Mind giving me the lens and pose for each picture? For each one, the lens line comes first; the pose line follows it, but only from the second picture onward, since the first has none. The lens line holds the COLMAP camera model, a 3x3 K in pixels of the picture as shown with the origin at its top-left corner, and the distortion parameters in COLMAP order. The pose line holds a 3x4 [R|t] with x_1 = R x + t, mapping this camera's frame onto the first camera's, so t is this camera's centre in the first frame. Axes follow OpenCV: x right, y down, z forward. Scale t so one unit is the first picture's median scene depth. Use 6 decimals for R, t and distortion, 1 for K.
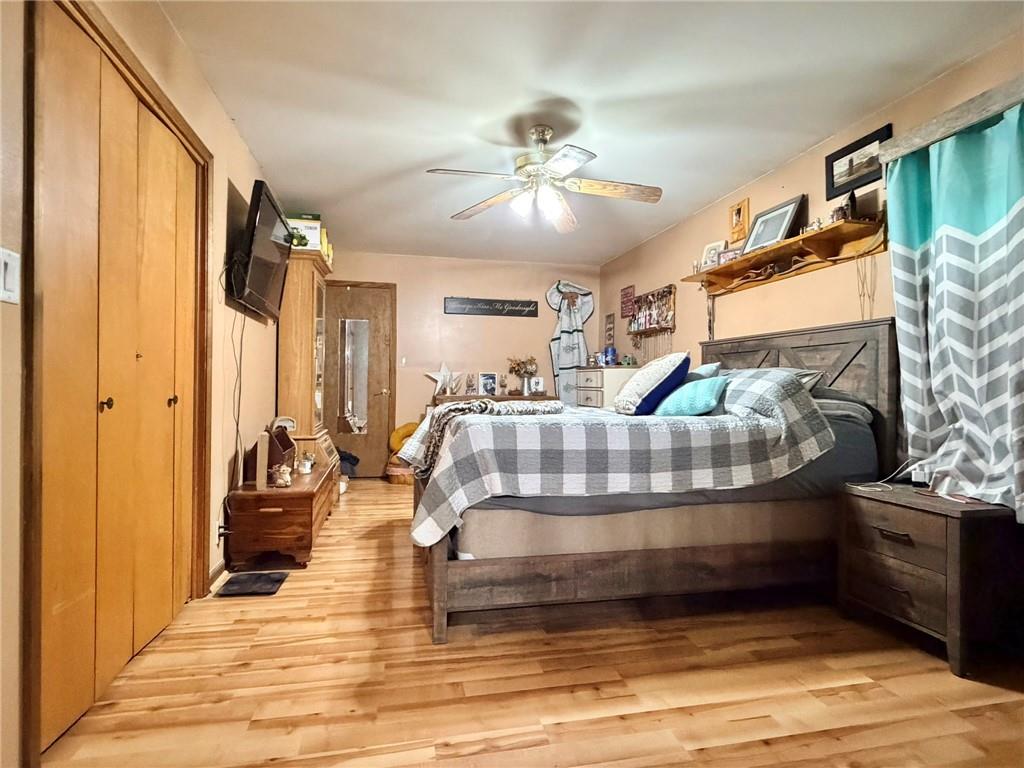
lens RADIAL K [[542.8, 0, 512.0], [0, 542.8, 384.0], [0, 0, 1]] dist [0.011458, 0.000175]
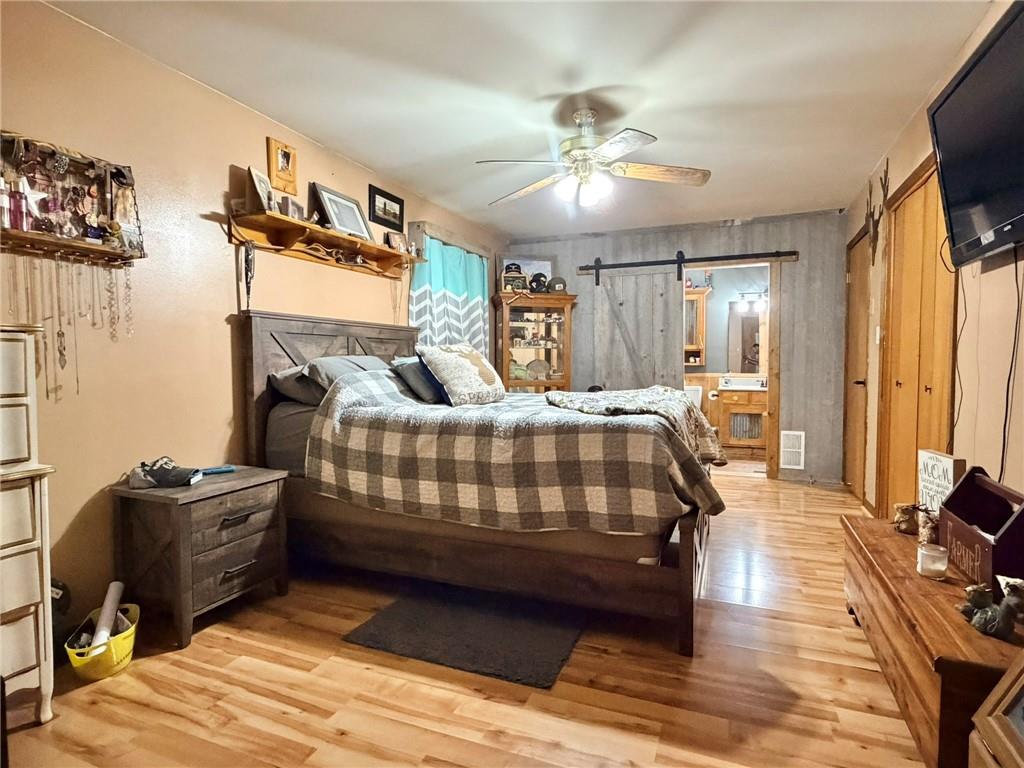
lens RADIAL K [[542.8, 0, 512.0], [0, 542.8, 384.0], [0, 0, 1]] dist [0.011458, 0.000175]
pose [[-0.818364, -0.031296, 0.573848, -0.408531], [-0.003840, 0.998792, 0.048995, -0.028837], [-0.574688, 0.037892, -0.817495, 1.861737]]
